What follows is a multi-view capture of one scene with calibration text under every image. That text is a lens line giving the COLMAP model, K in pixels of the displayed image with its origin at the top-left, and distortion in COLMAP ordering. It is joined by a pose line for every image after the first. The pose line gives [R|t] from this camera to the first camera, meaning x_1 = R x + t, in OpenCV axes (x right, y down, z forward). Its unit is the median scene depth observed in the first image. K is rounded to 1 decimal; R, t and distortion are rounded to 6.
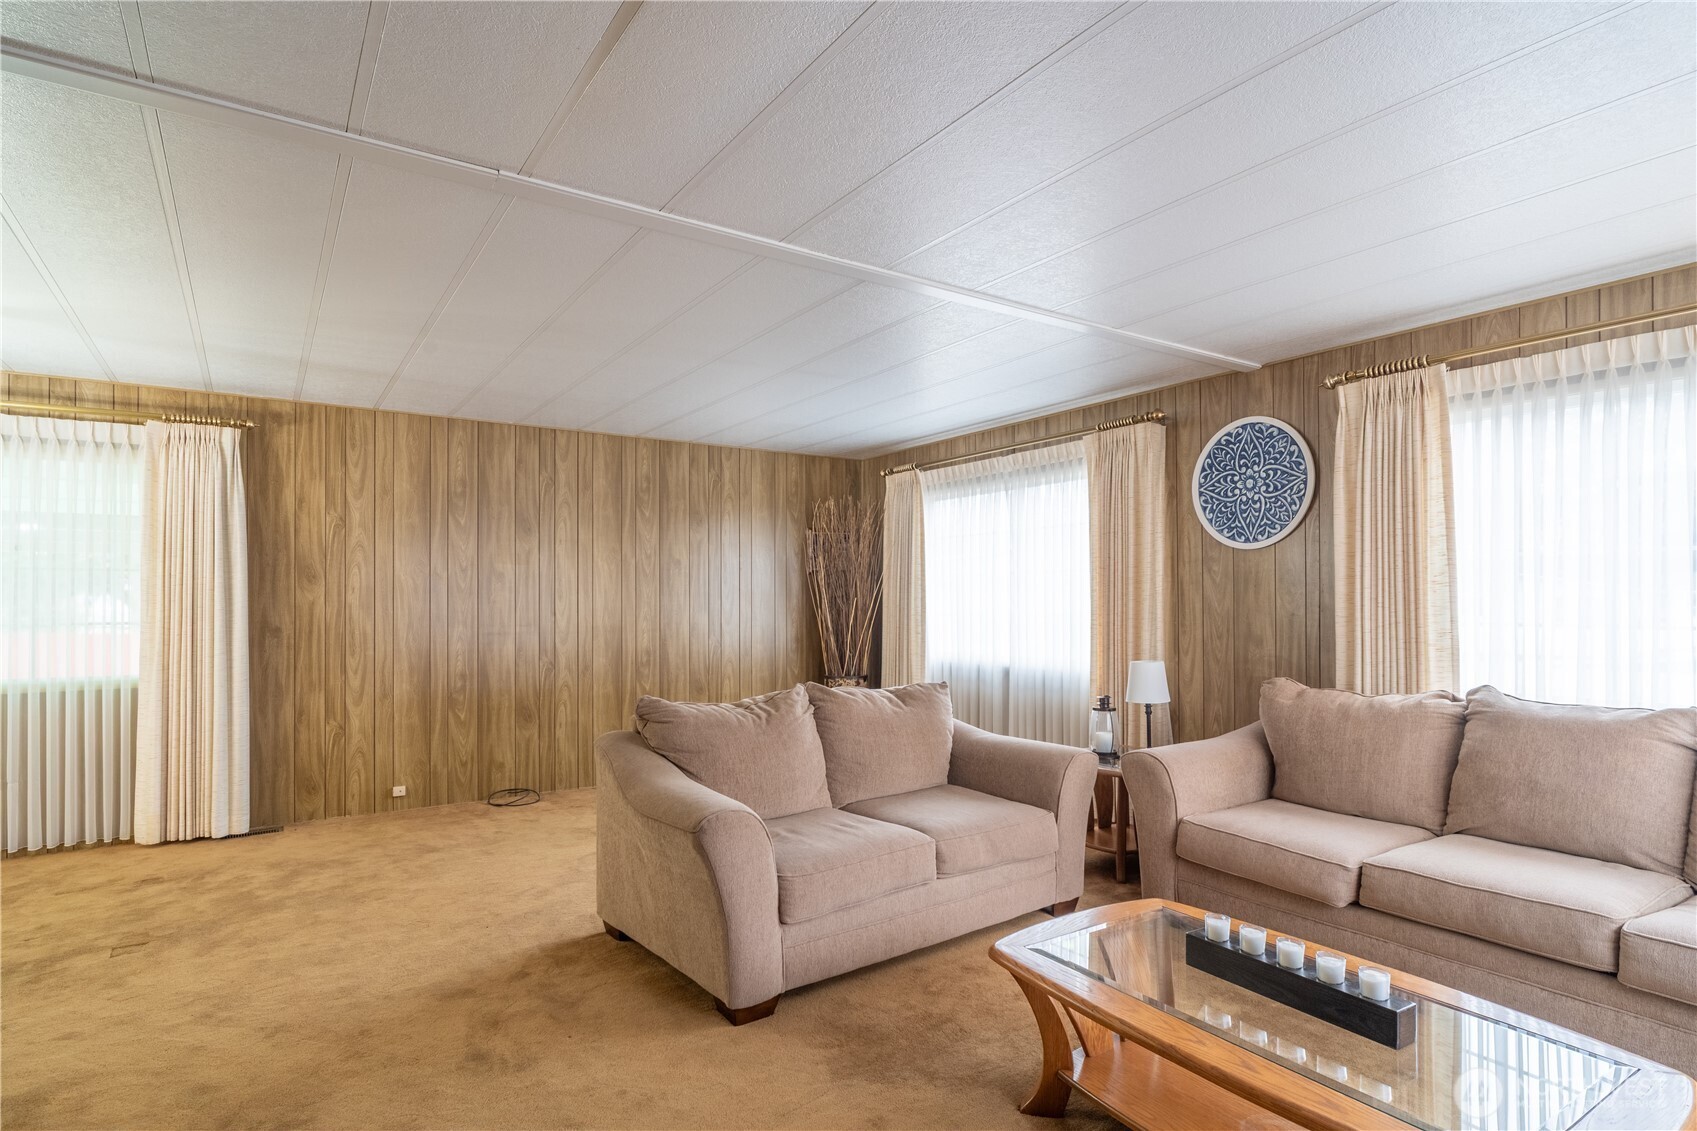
lens RADIAL K [[883.8, 0, 849.5], [0, 883.8, 594.9], [0, 0, 1]] dist [-0.003818, -0.000084]
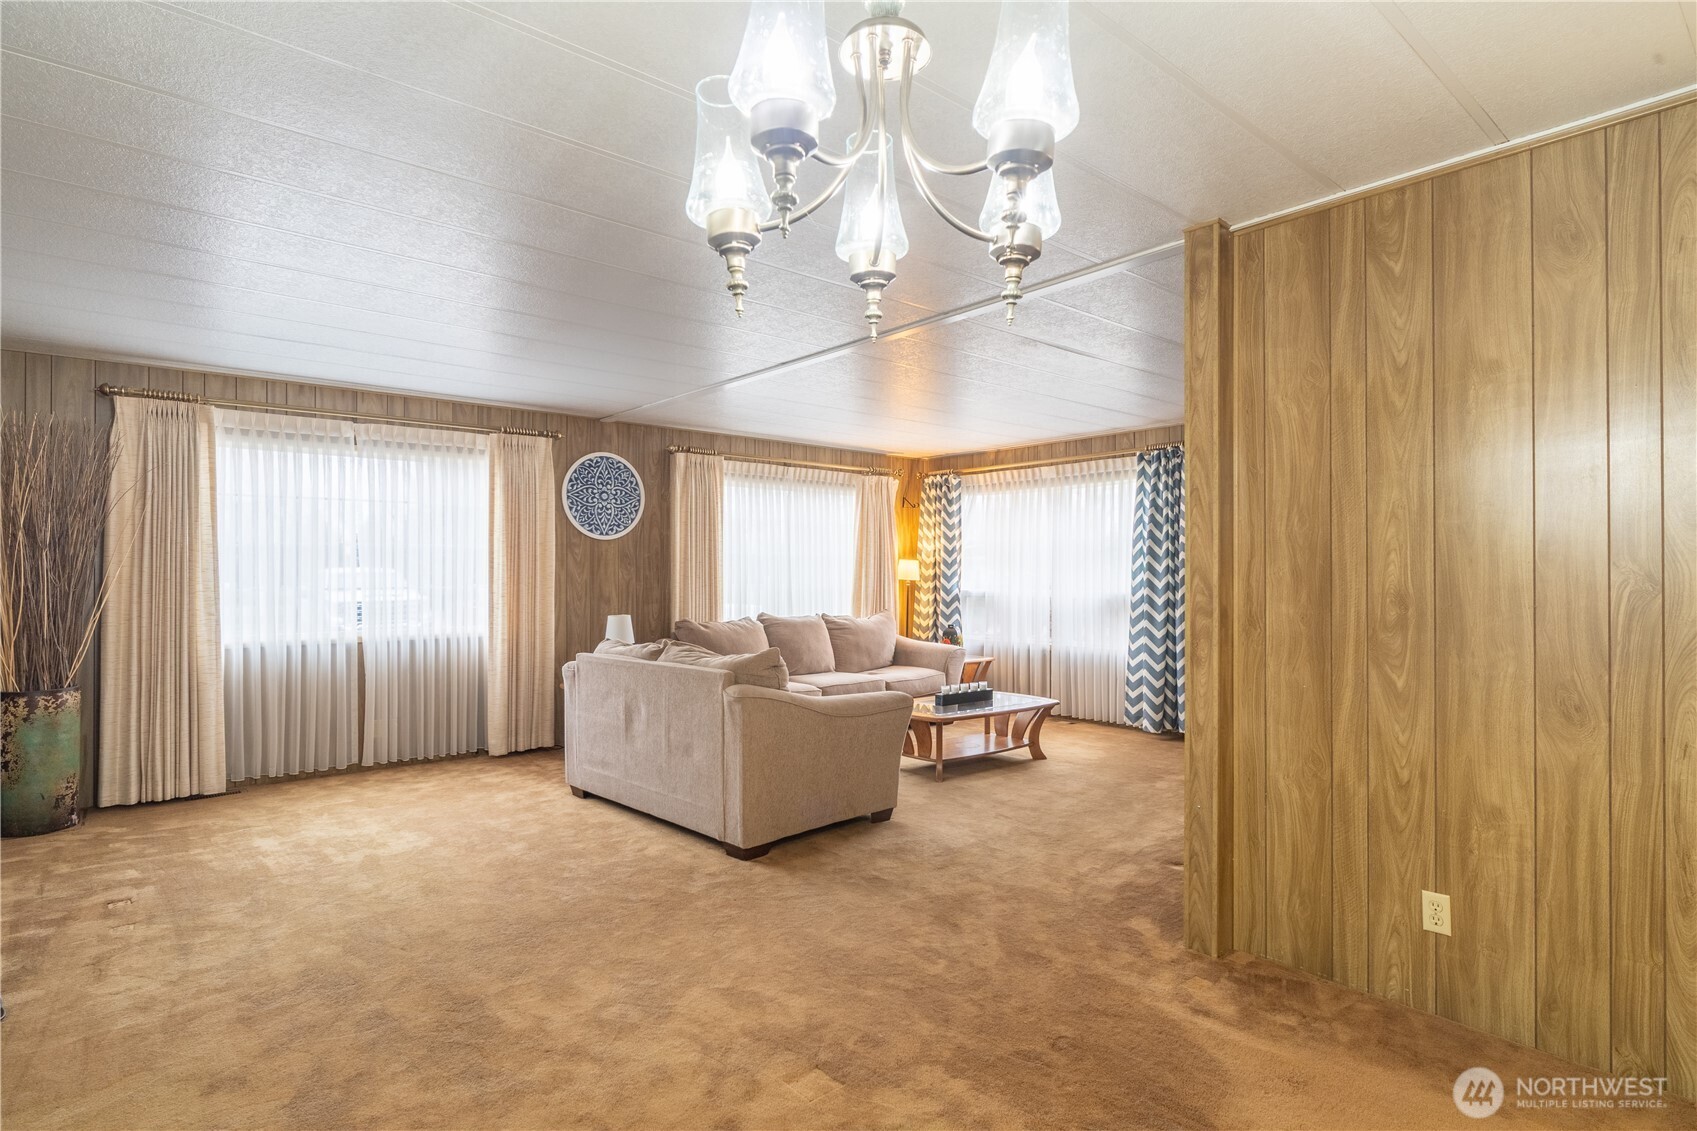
lens RADIAL K [[883.8, 0, 860.8], [0, 883.8, 567.0], [0, 0, 1]] dist [-0.003818, -0.000084]
pose [[-0.118787, 0.012531, 0.992841, -1.069961], [-0.005798, 0.999895, -0.013313, 0.012226], [-0.992903, -0.007338, -0.118702, 0.724622]]
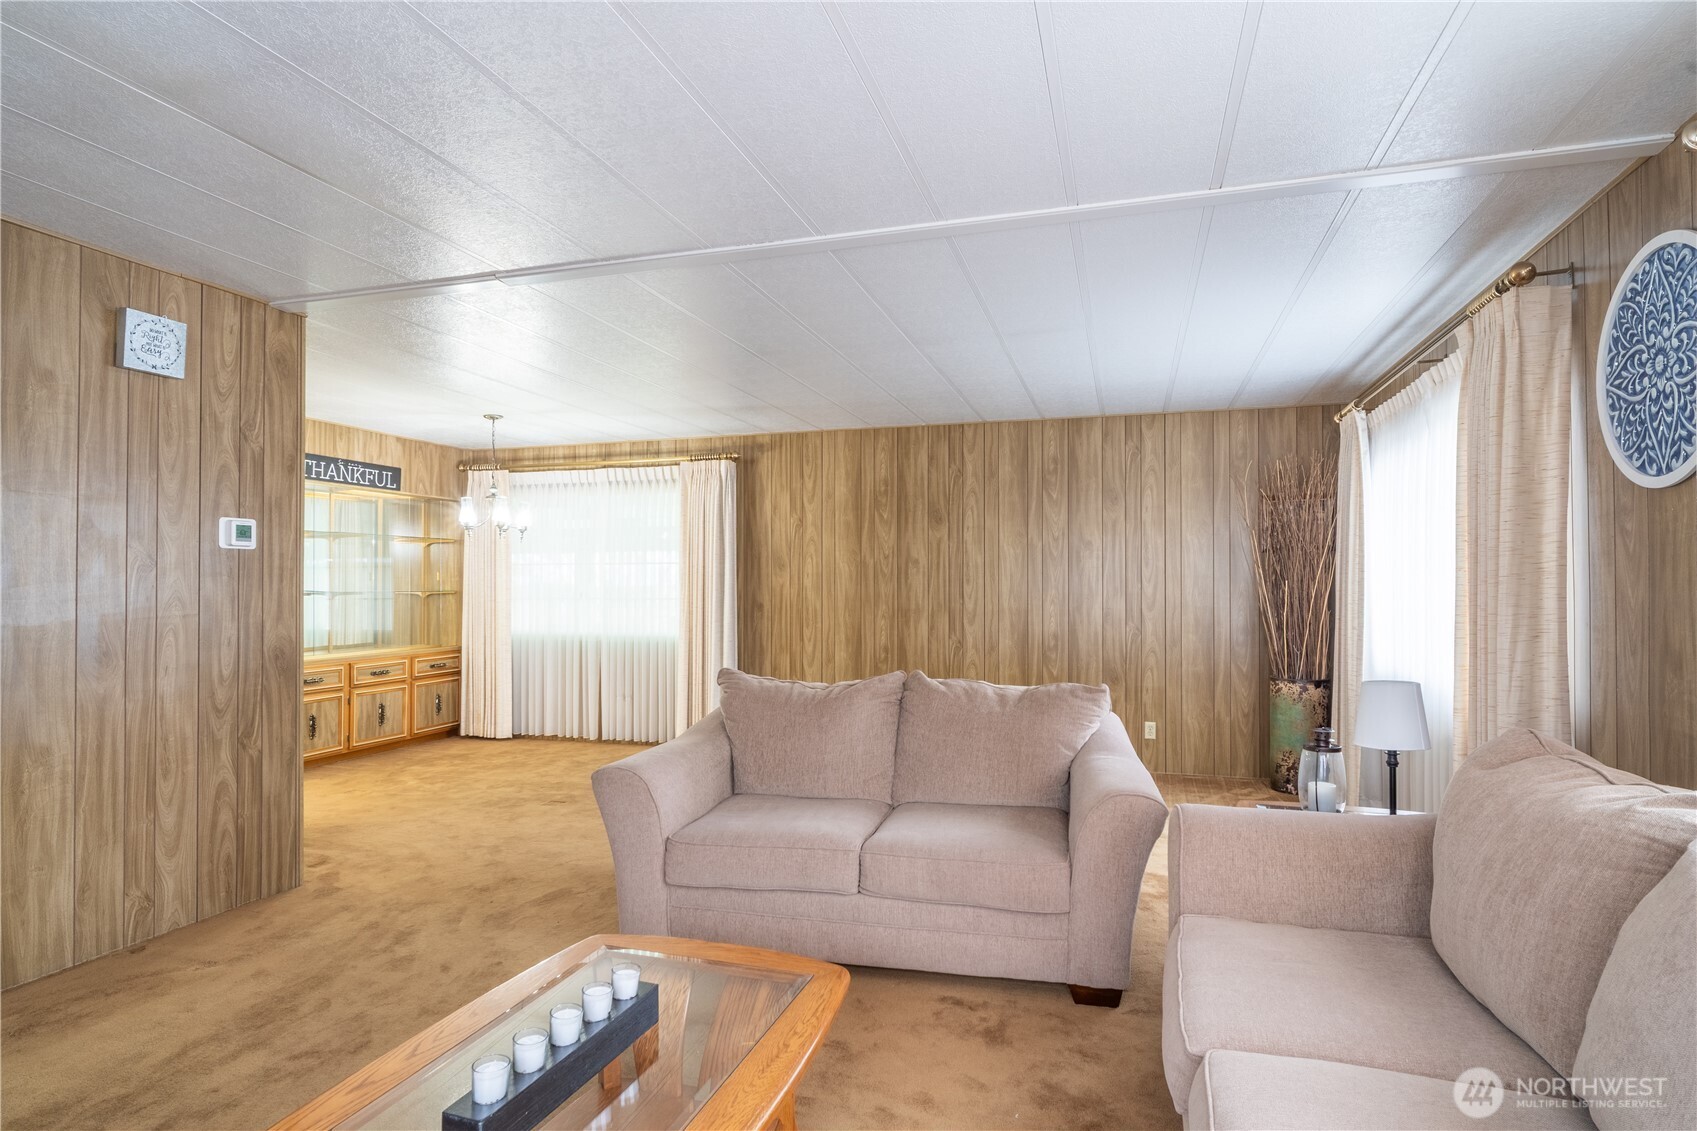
lens RADIAL K [[883.8, 0, 877.2], [0, 883.8, 578.2], [0, 0, 1]] dist [-0.003818, -0.000084]
pose [[0.642711, -0.003880, -0.766099, 0.541425], [0.003618, 0.999991, -0.002030, 0.001534], [0.766100, -0.001467, 0.642719, 0.296358]]
